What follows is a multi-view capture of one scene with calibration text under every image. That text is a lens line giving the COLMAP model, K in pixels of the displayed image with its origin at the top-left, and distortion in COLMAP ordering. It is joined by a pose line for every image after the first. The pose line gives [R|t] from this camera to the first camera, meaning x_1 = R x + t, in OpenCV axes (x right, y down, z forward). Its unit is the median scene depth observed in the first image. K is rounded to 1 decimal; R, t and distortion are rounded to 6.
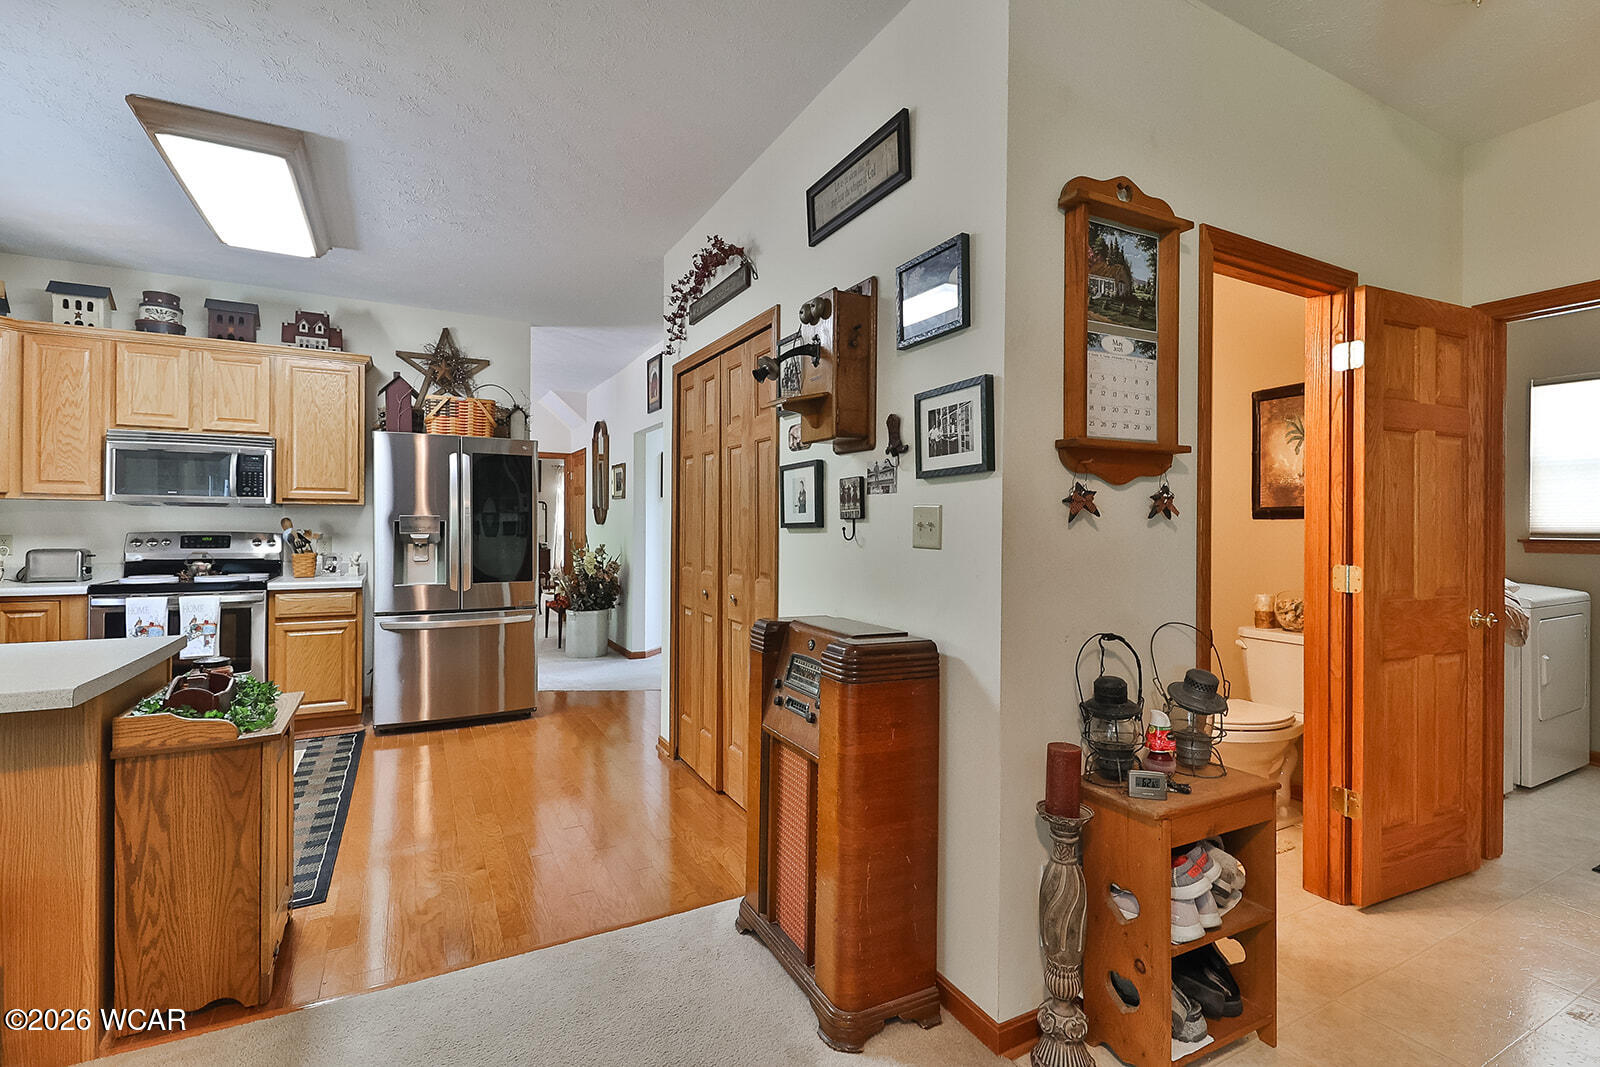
lens RADIAL K [[745.1, 0, 805.6], [0, 745.1, 523.1], [0, 0, 1]] dist [0.011283, -0.004681]
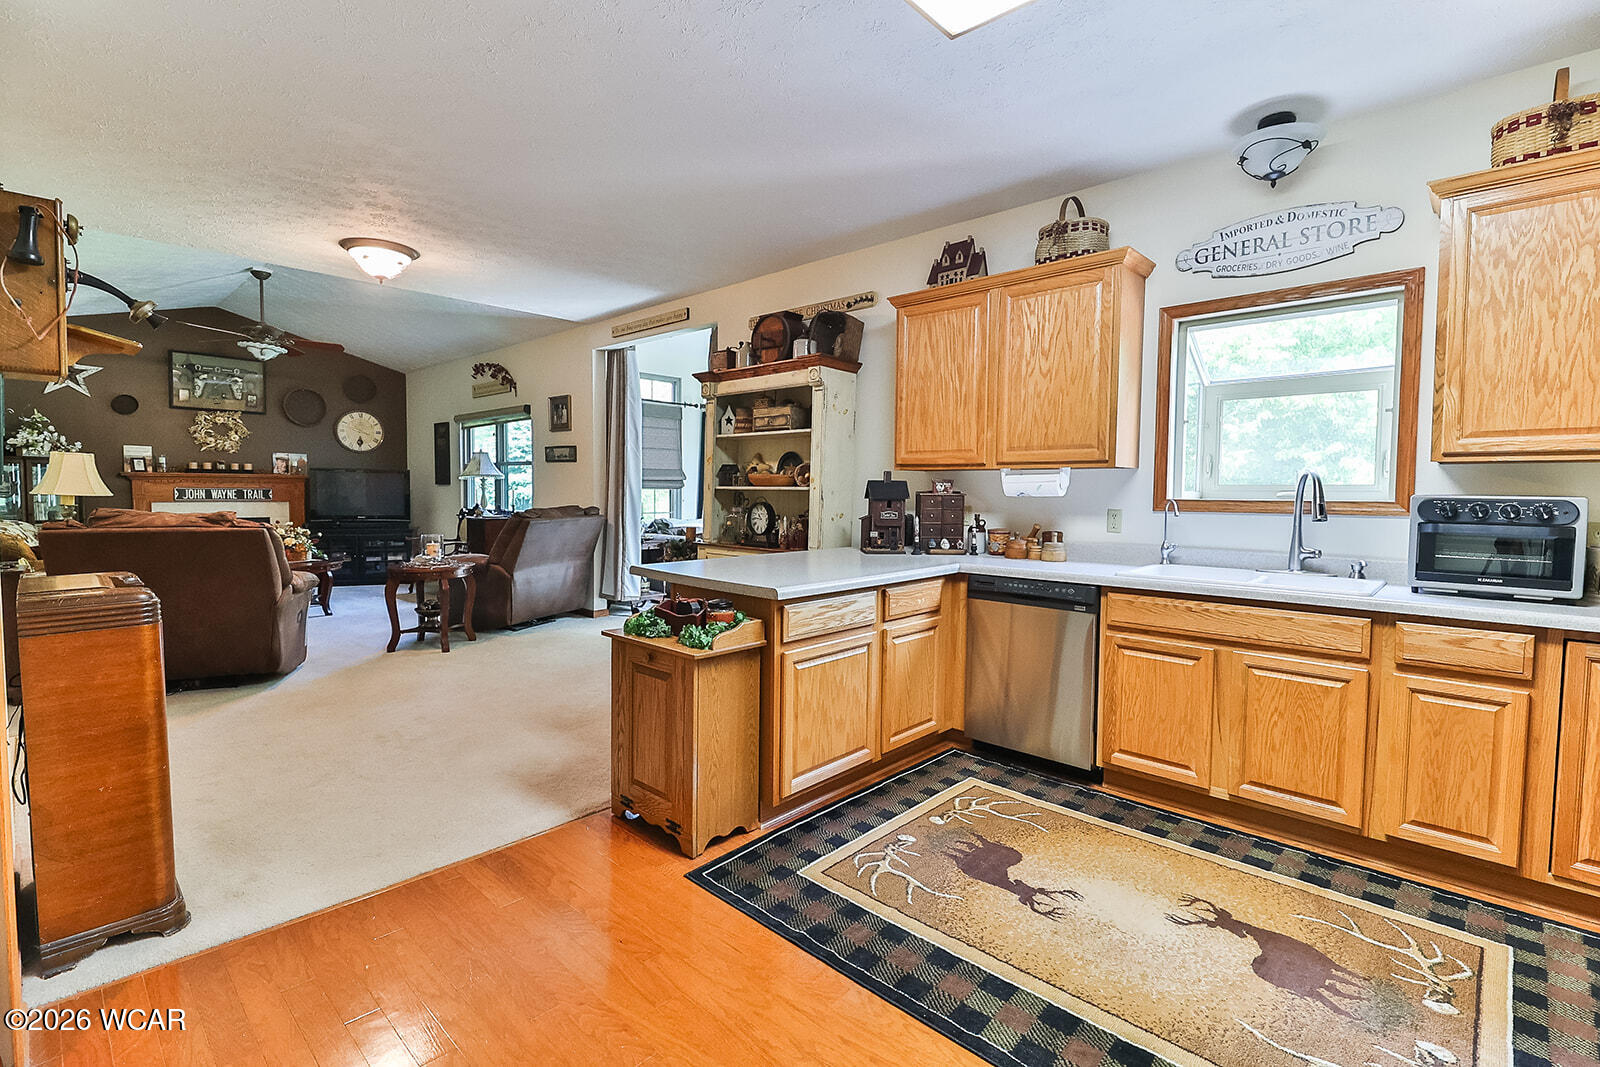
lens RADIAL K [[745.1, 0, 800.7], [0, 745.1, 523.0], [0, 0, 1]] dist [0.011283, -0.004681]
pose [[-0.952340, -0.004688, -0.305002, -0.285826], [-0.018079, 0.998992, 0.041098, 0.001537], [0.304502, 0.044653, -0.951464, 1.150166]]
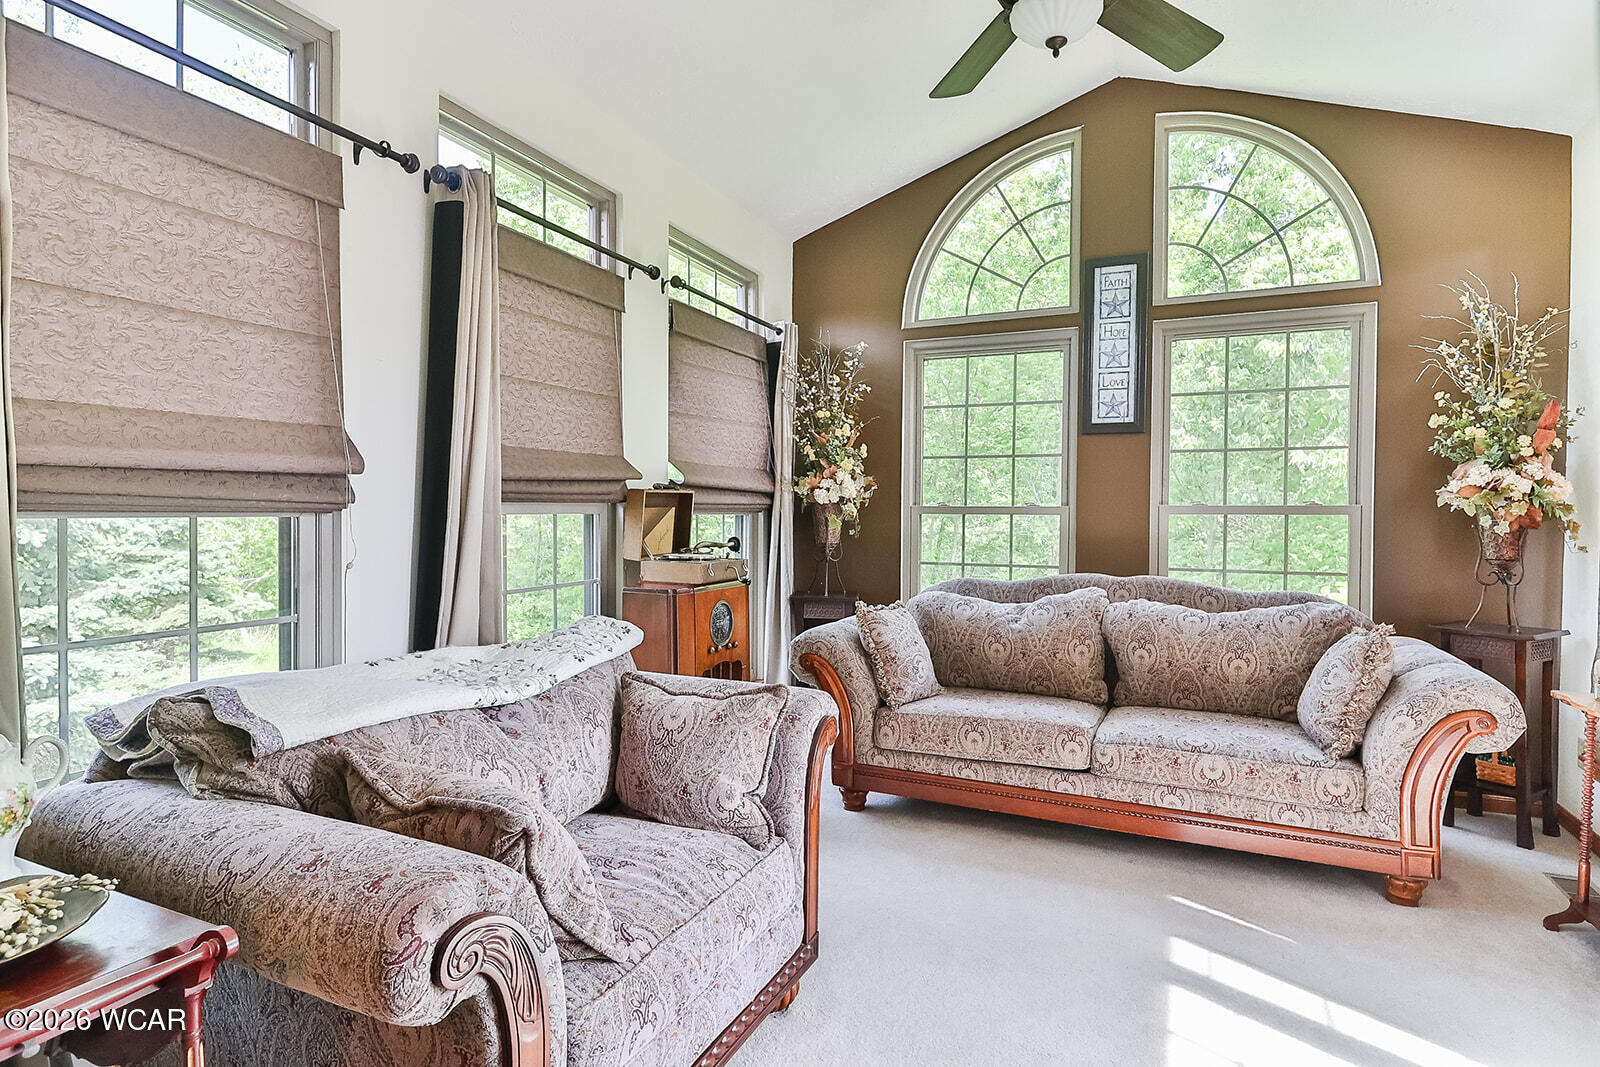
lens RADIAL K [[841.1, 0, 811.3], [0, 841.1, 526.9], [0, 0, 1]] dist [0.012748, -0.013026]
pose [[-0.785427, -0.001481, -0.618952, -0.497227], [-0.012637, 0.999827, 0.013643, -0.004936], [0.618825, 0.018538, -0.785310, -0.261602]]
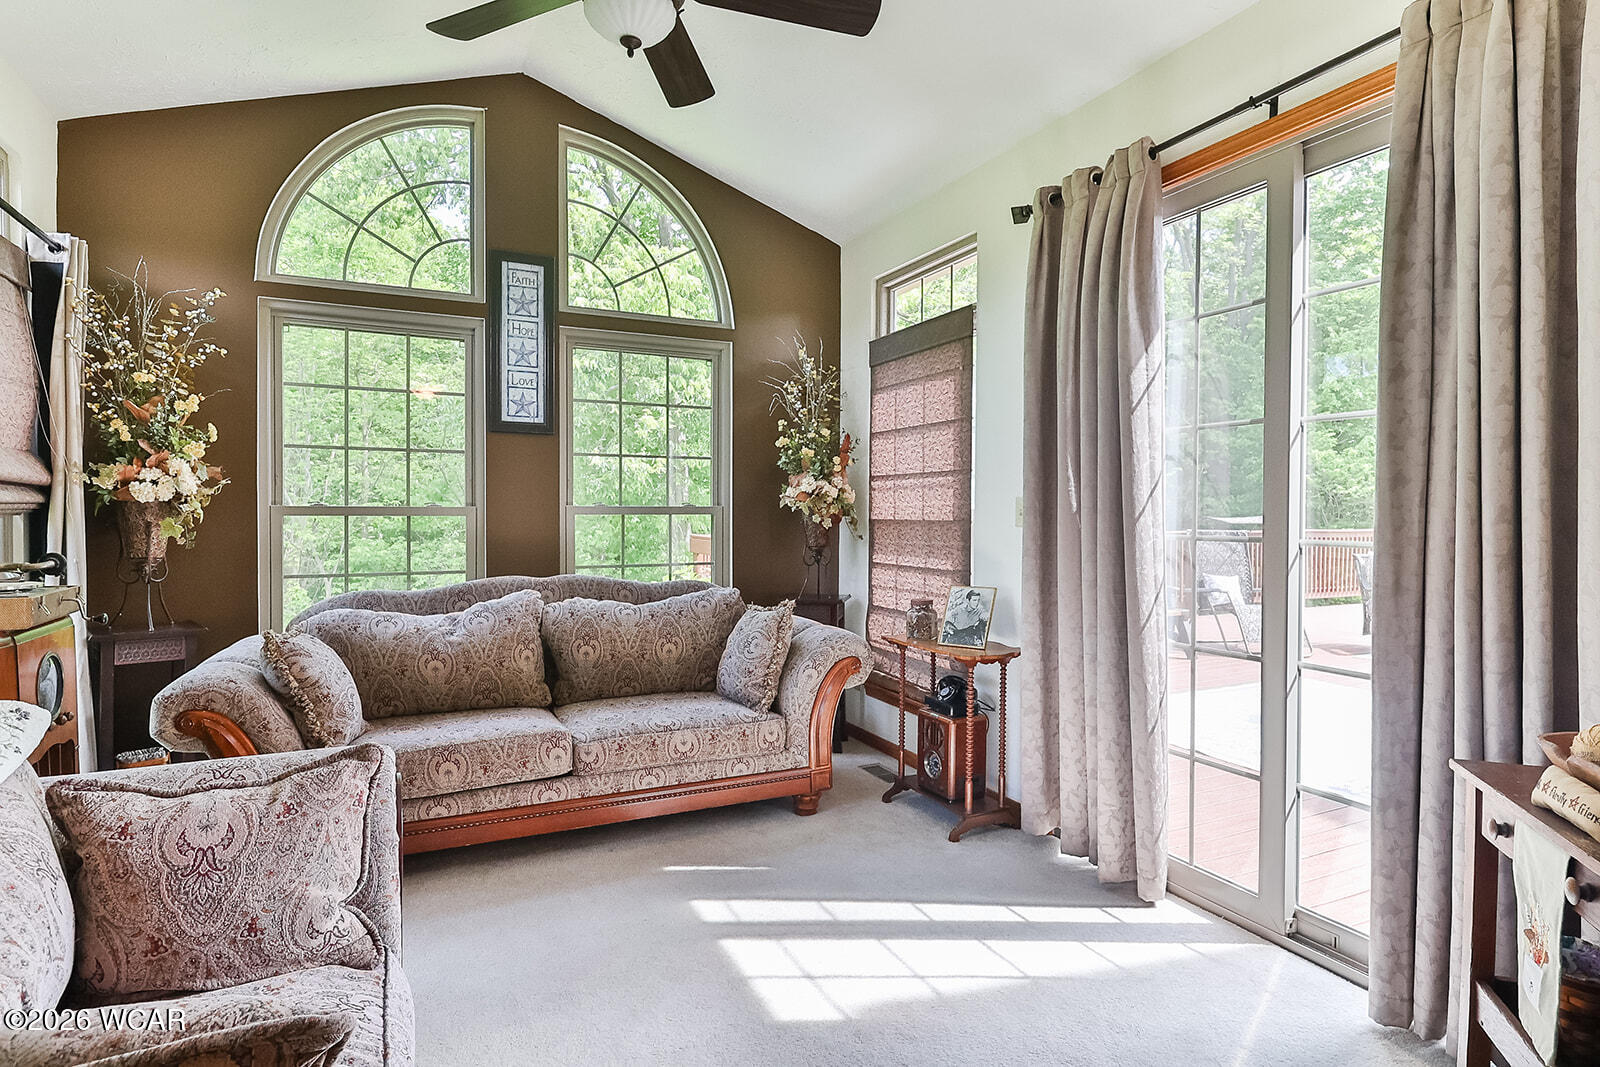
lens RADIAL K [[841.1, 0, 815.2], [0, 841.1, 527.2], [0, 0, 1]] dist [0.012748, -0.013026]
pose [[-0.027439, 0.008134, -0.999590, -0.421837], [-0.002271, 0.999964, 0.008200, -0.005068], [0.999621, 0.002495, -0.027419, -0.449409]]
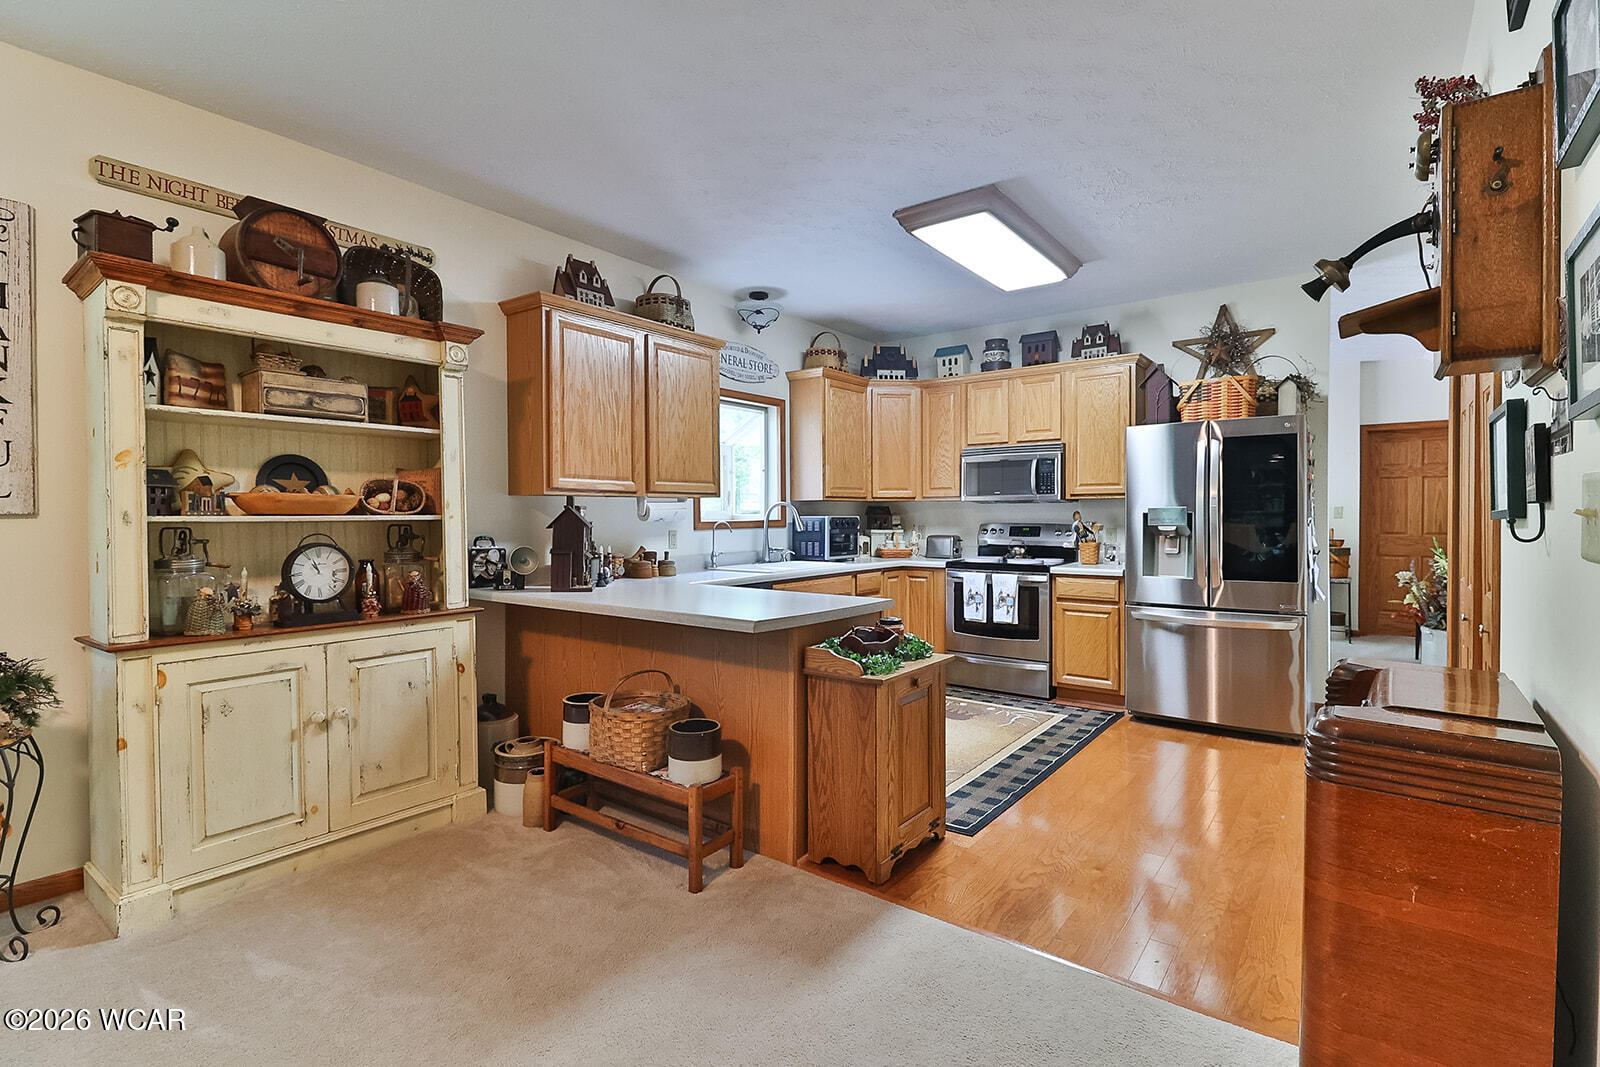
lens RADIAL K [[745.1, 0, 805.2], [0, 745.1, 530.3], [0, 0, 1]] dist [0.011283, -0.004681]
pose [[0.415916, 0.008602, -0.909362, 0.186898], [0.010099, 0.999850, 0.014077, 0.002061], [0.909347, -0.015039, 0.415766, 0.163458]]
